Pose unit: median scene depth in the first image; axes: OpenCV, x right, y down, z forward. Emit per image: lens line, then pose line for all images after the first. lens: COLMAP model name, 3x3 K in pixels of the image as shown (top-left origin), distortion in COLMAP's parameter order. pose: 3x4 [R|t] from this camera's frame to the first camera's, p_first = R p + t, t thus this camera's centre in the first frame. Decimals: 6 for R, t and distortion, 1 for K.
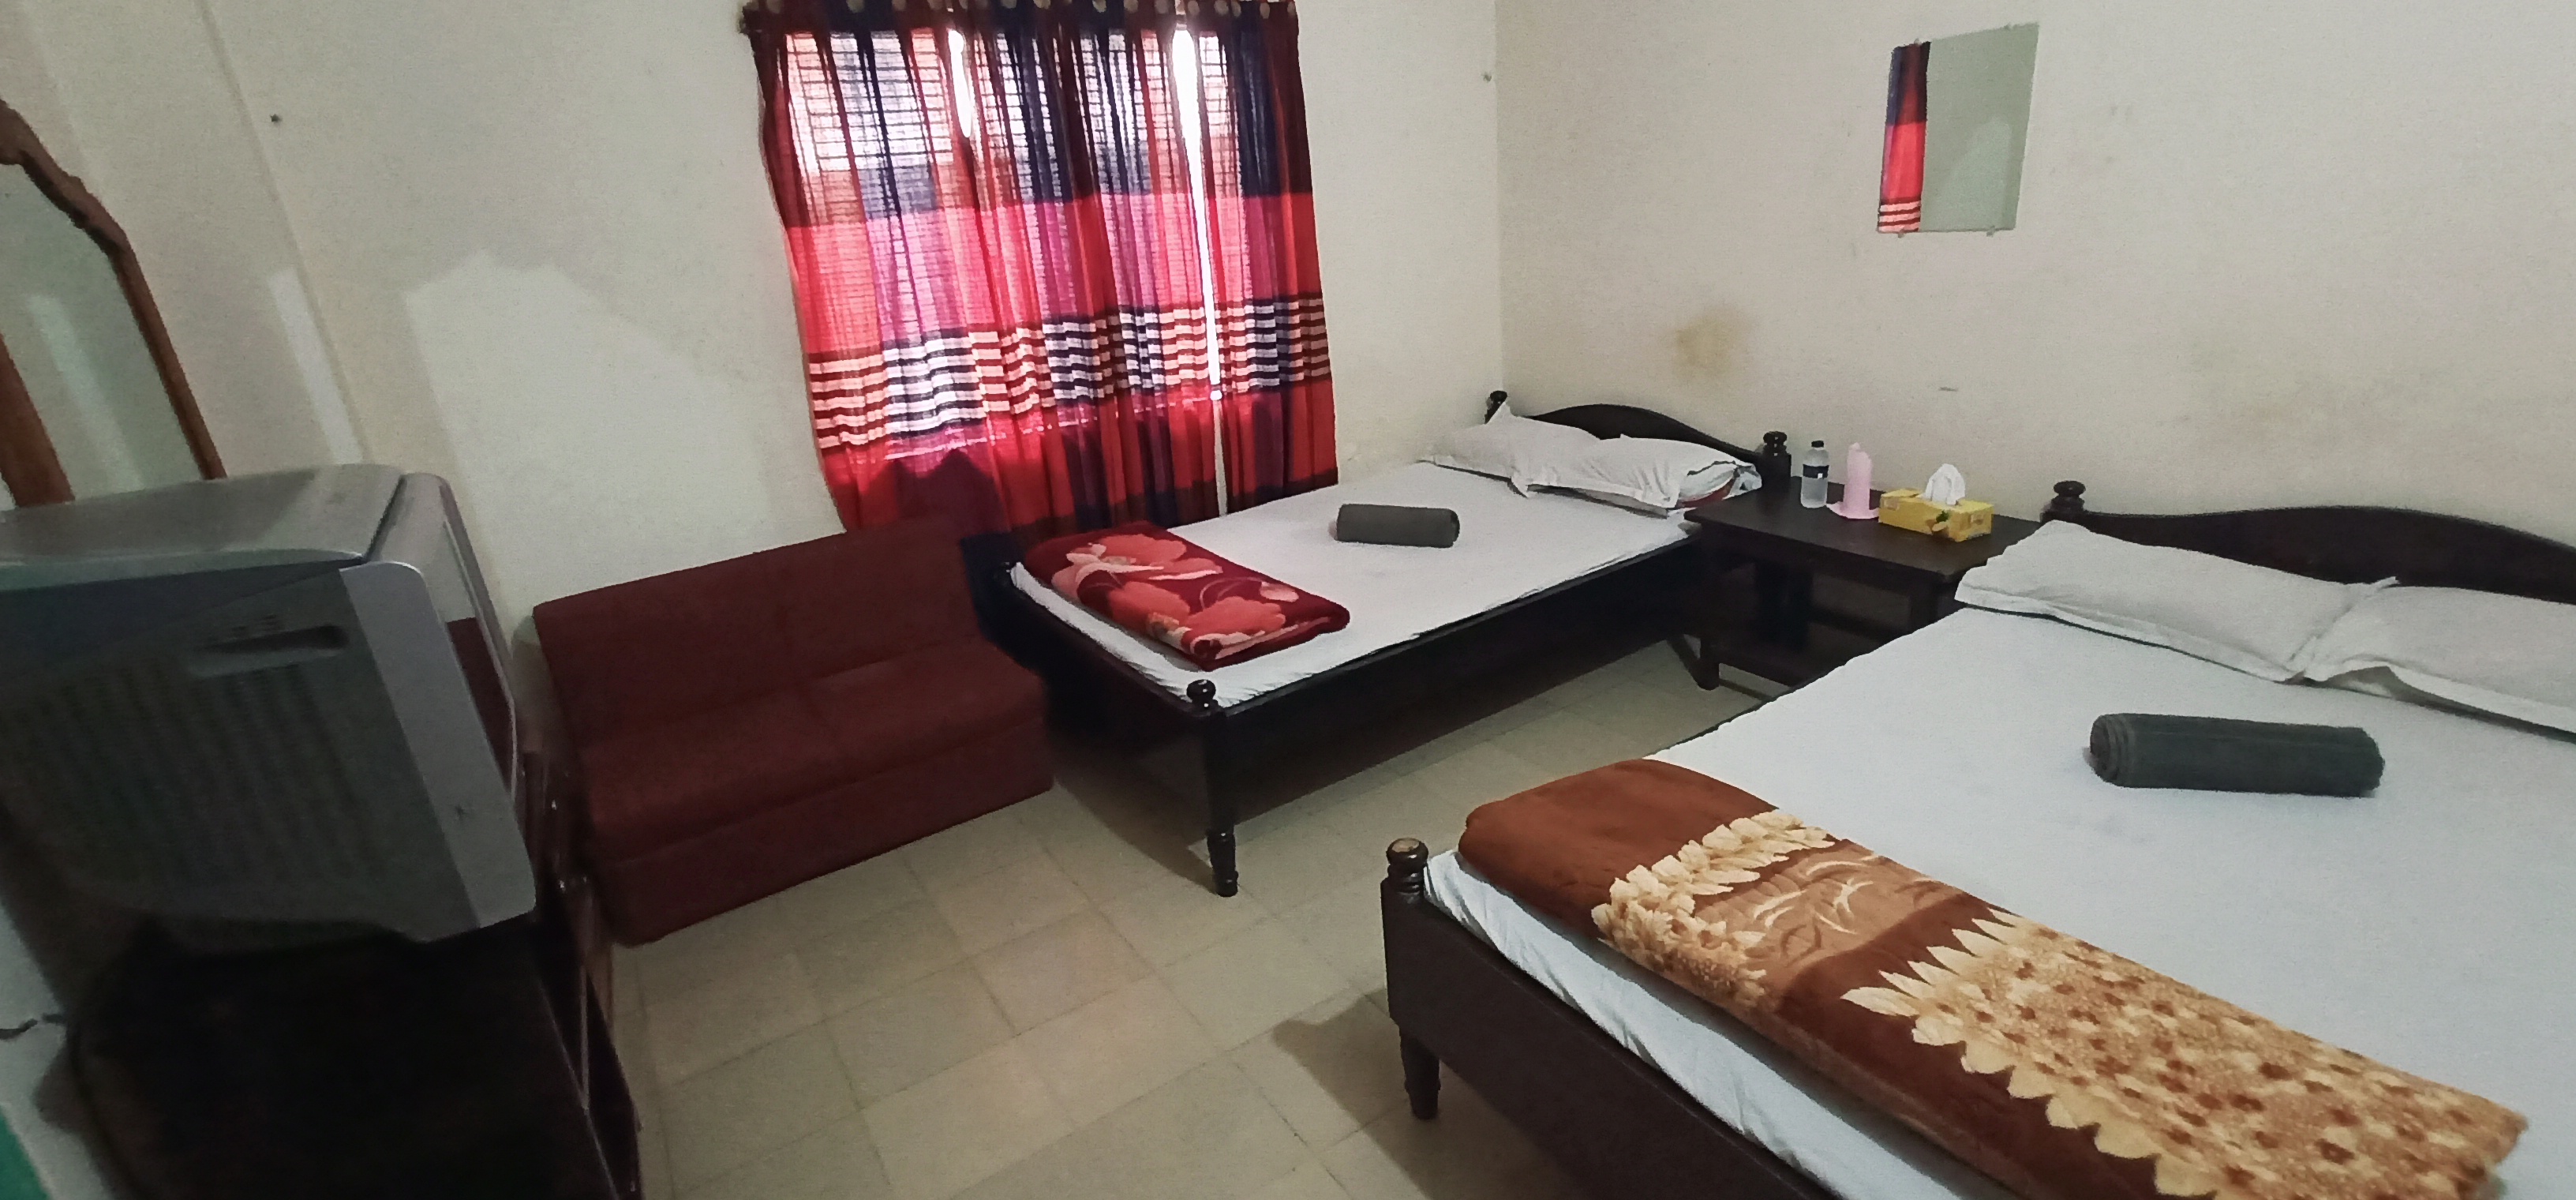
lens RADIAL K [[1144.4, 0, 1288.0], [0, 1144.4, 600.0], [0, 0, 1]] dist [0.027446, -0.005444]
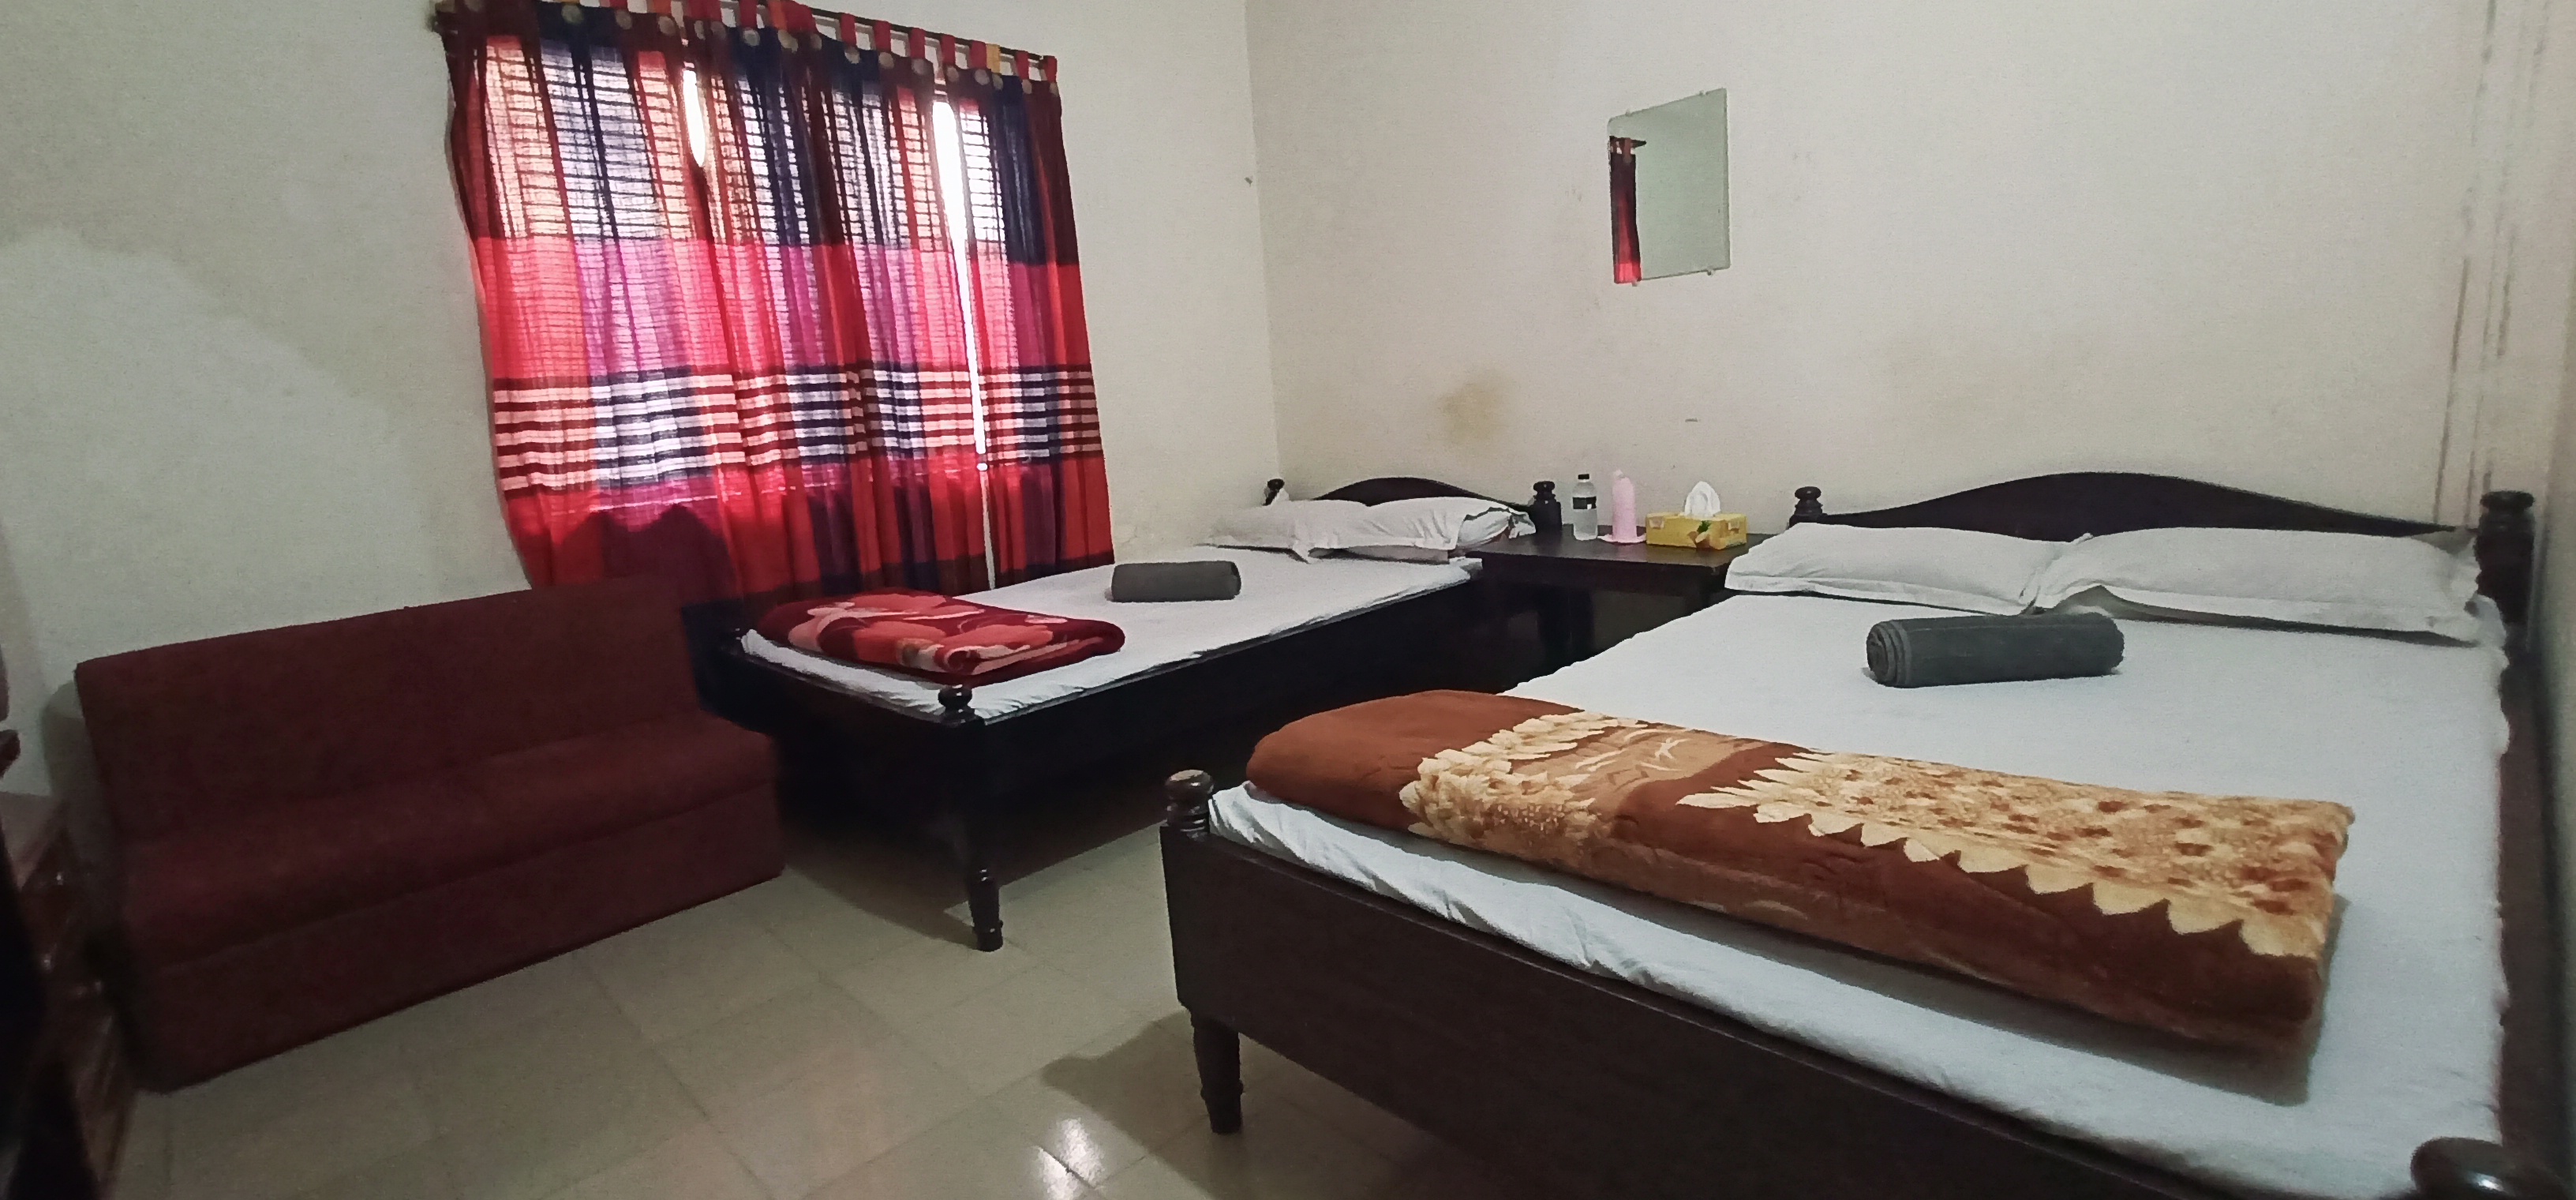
lens RADIAL K [[1144.4, 0, 1288.0], [0, 1144.4, 600.0], [0, 0, 1]] dist [0.027446, -0.005444]
pose [[0.982496, -0.020083, 0.185200, 0.009629], [0.053012, 0.983210, -0.174610, 0.128796], [-0.178584, 0.181372, 0.967064, 0.066151]]
